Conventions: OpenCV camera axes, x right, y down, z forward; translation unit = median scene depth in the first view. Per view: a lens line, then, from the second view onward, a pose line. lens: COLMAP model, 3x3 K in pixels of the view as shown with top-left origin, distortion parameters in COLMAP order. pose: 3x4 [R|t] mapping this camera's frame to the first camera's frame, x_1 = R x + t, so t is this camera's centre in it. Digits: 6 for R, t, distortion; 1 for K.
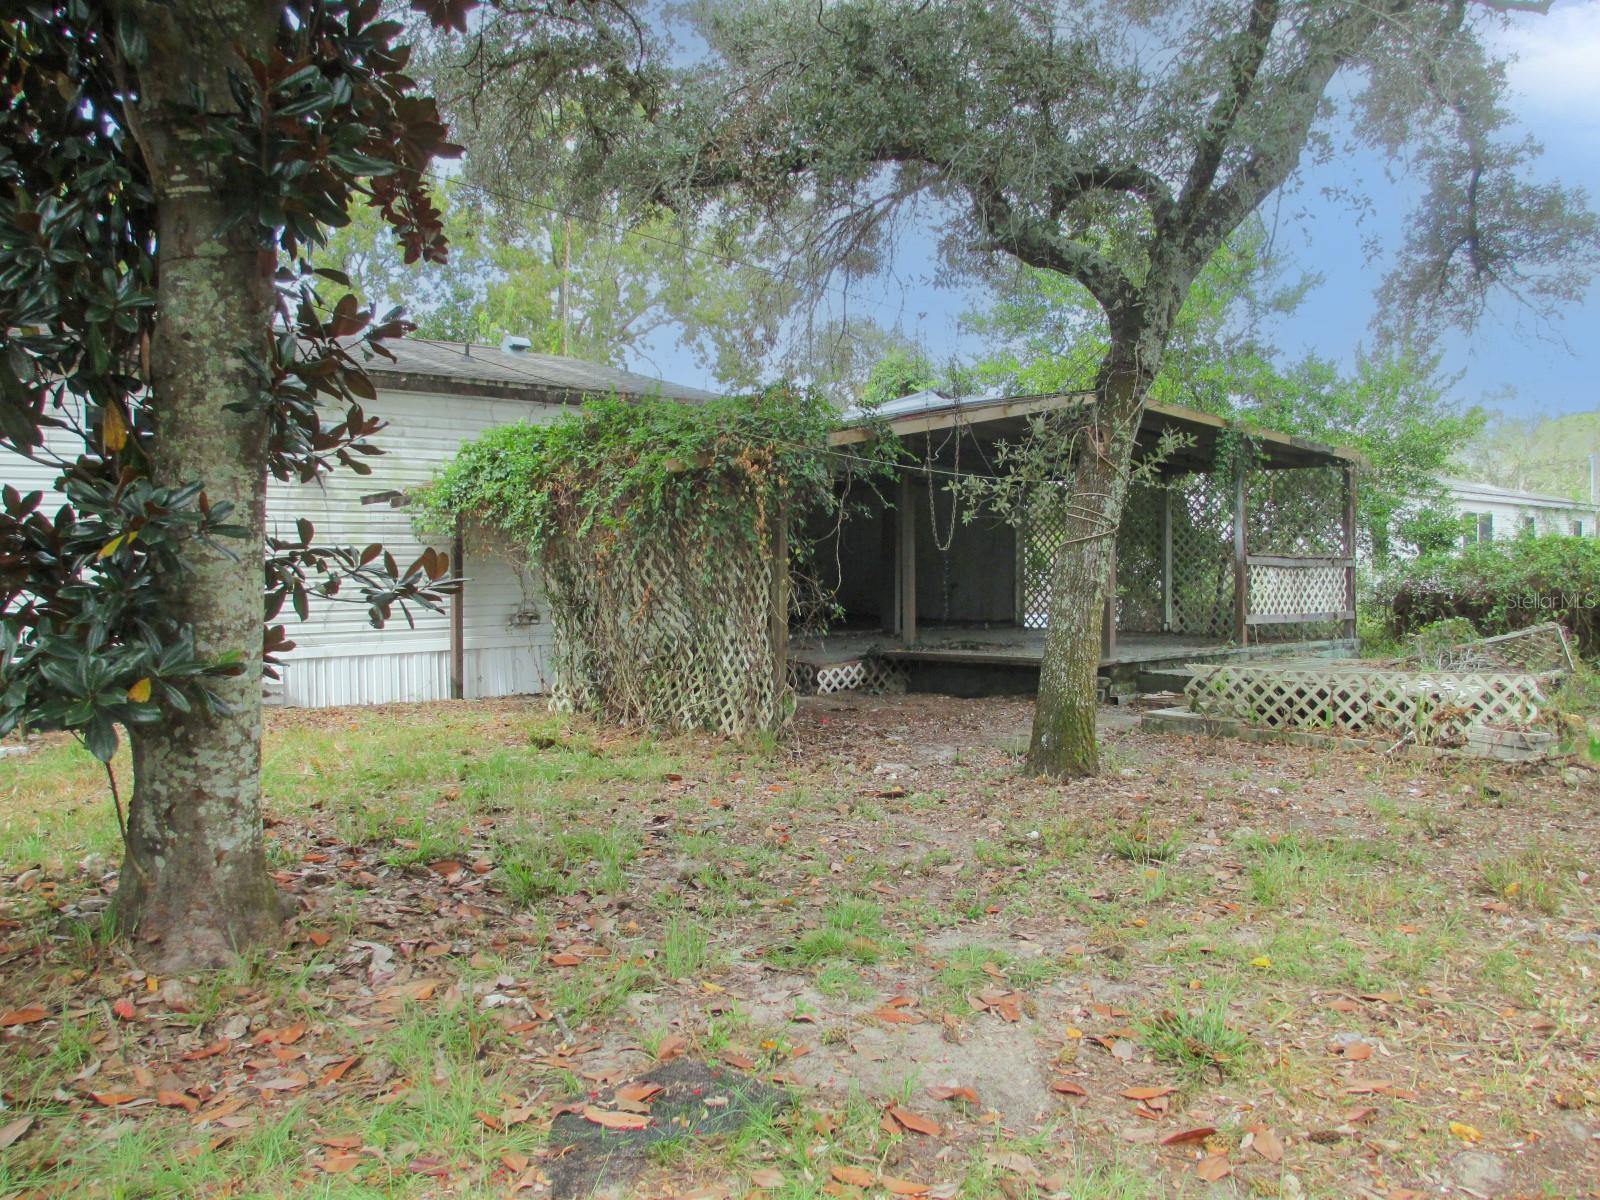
lens RADIAL K [[1334.1, 0, 791.6], [0, 1334.1, 590.2], [0, 0, 1]] dist [-0.015109, -0.181738]
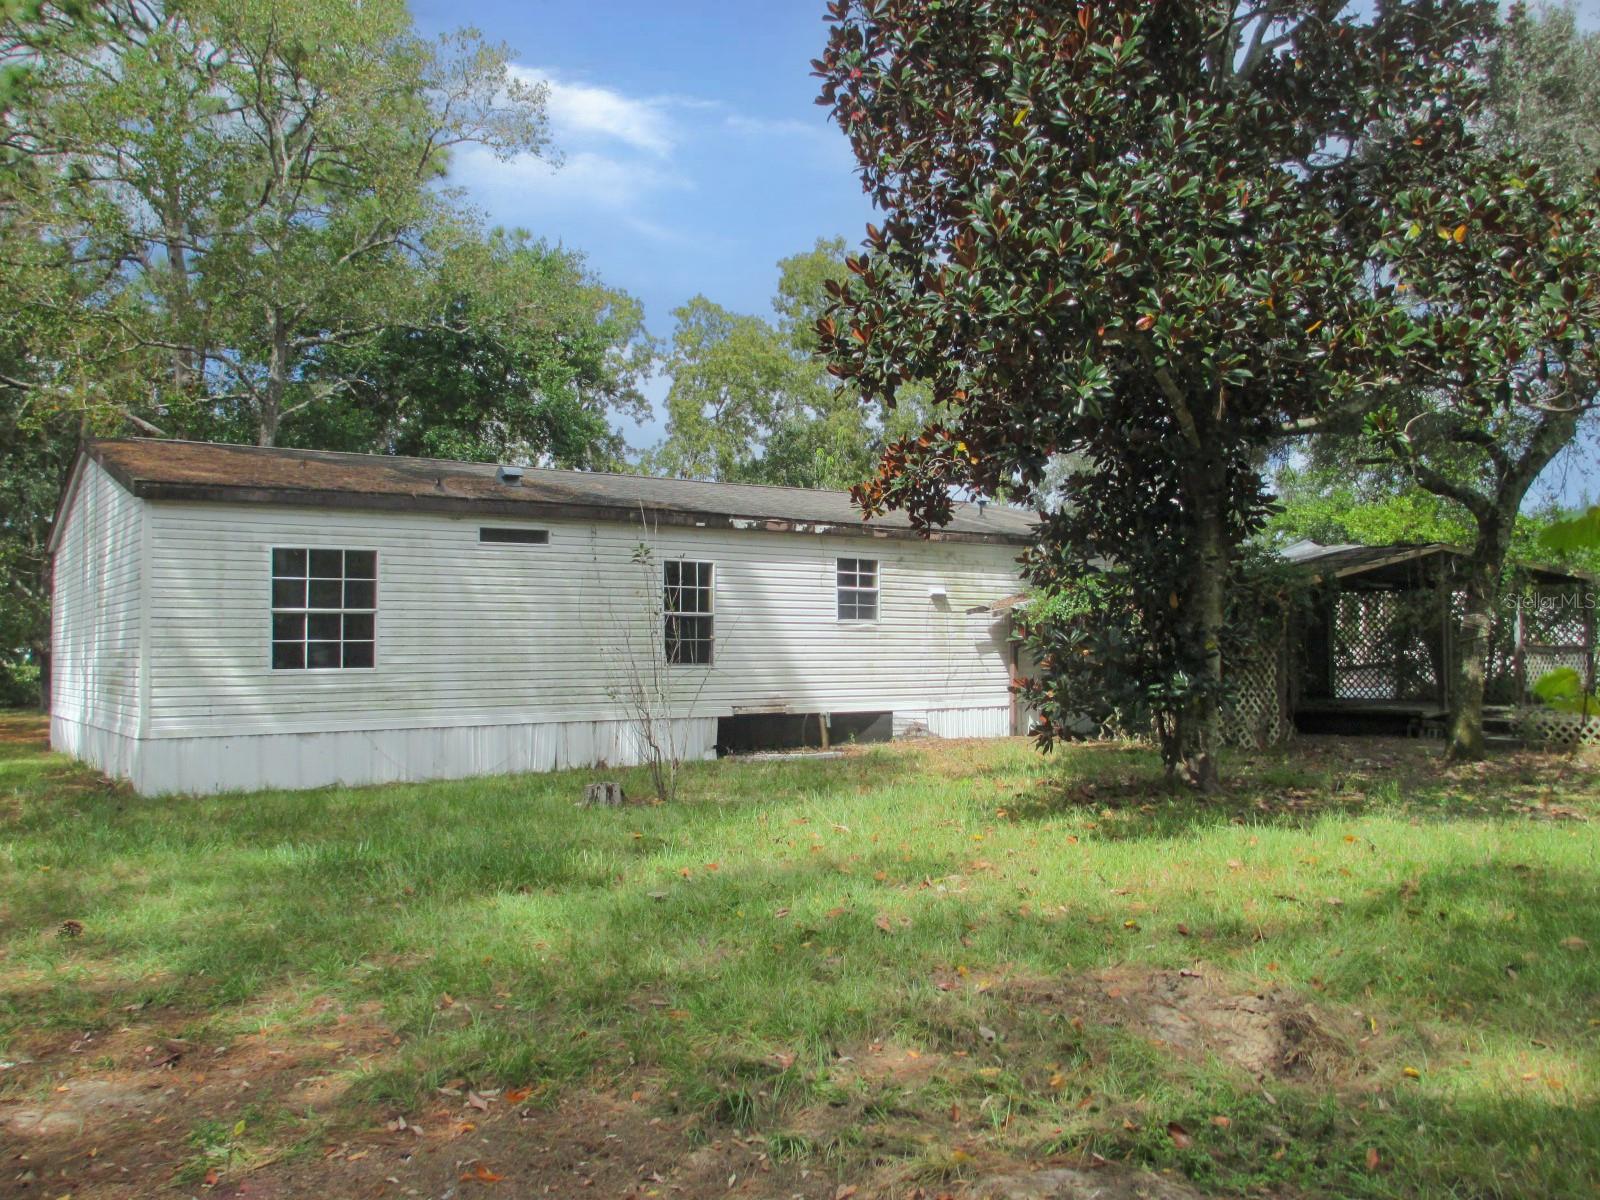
lens RADIAL K [[1409.0, 0, 800.0], [0, 1409.0, 600.0], [0, 0, 1]] dist [-0.014891, -0.007719]
pose [[0.996365, -0.001859, -0.085167, -0.473500], [-0.002744, 0.998543, -0.053893, 0.014275], [0.085143, 0.053930, 0.994908, -0.911469]]
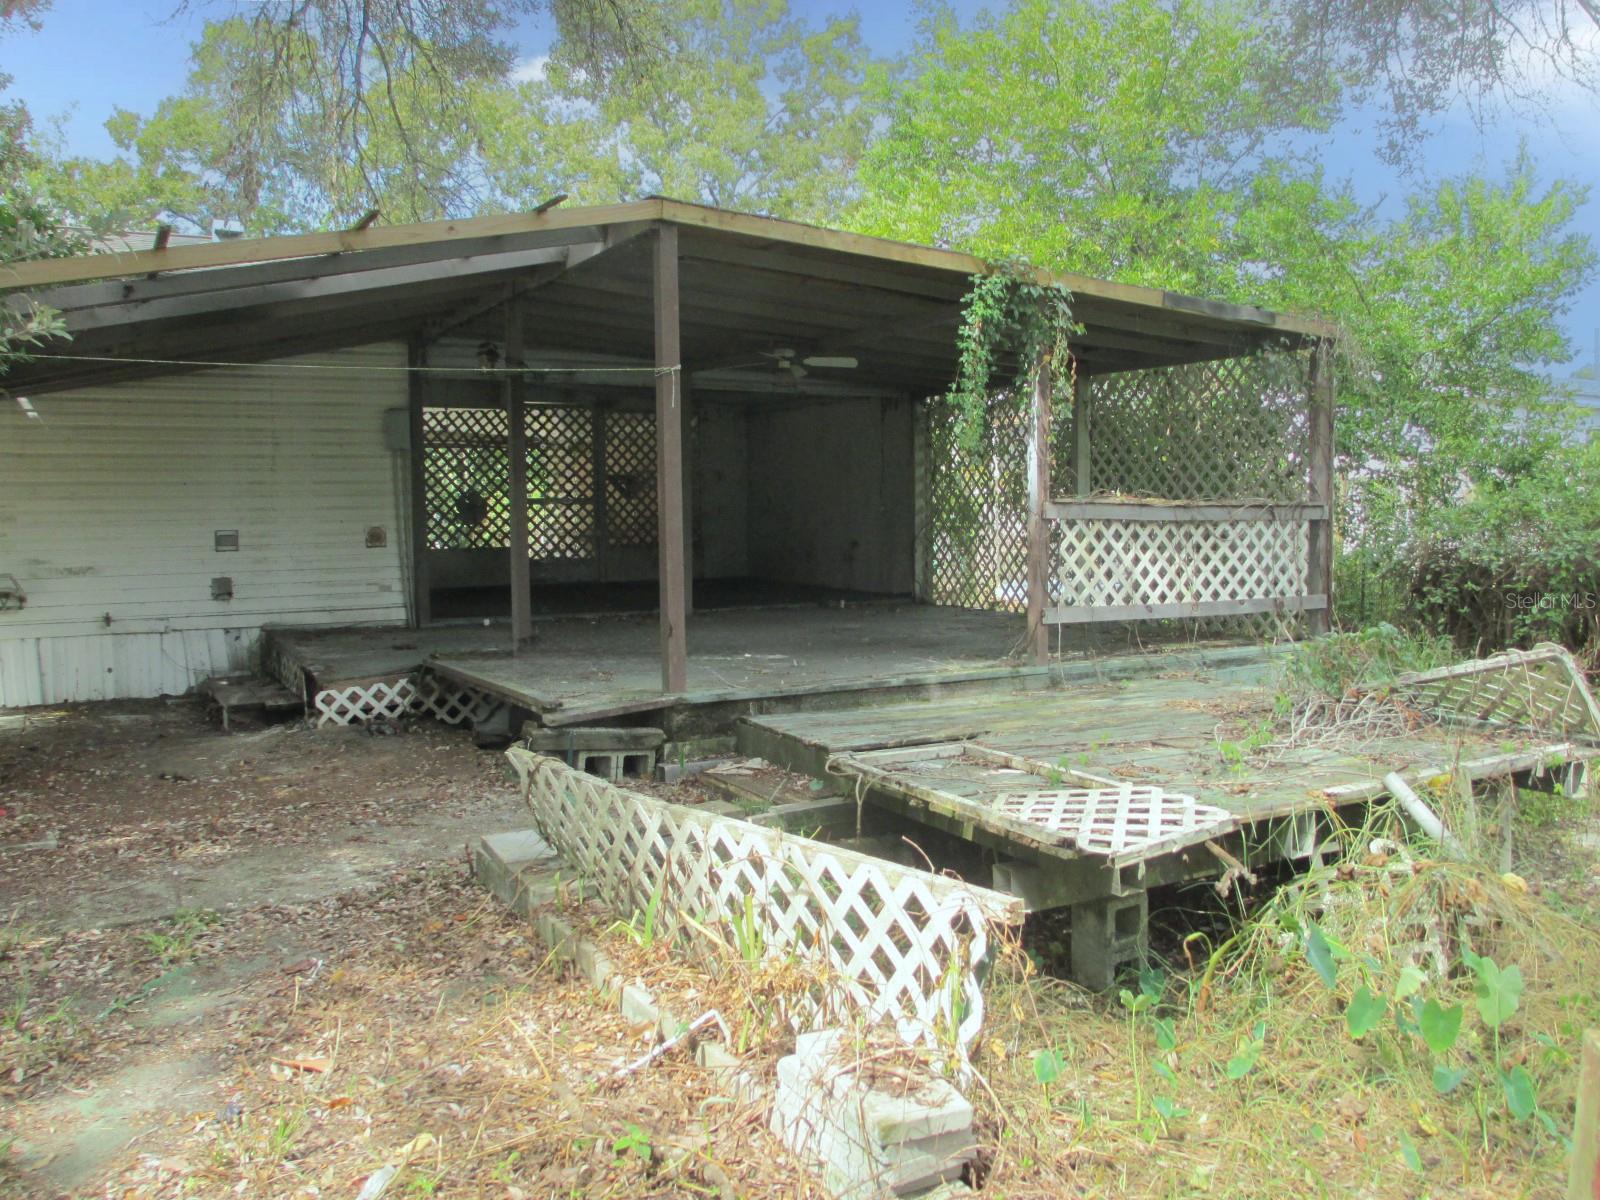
lens RADIAL K [[1409.0, 0, 800.0], [0, 1409.0, 600.0], [0, 0, 1]] dist [-0.014891, -0.007719]
pose [[0.979784, 0.009270, -0.199842, 0.489172], [0.000067, 0.998911, 0.046664, -0.017450], [0.200057, -0.045734, 0.978716, 0.521962]]
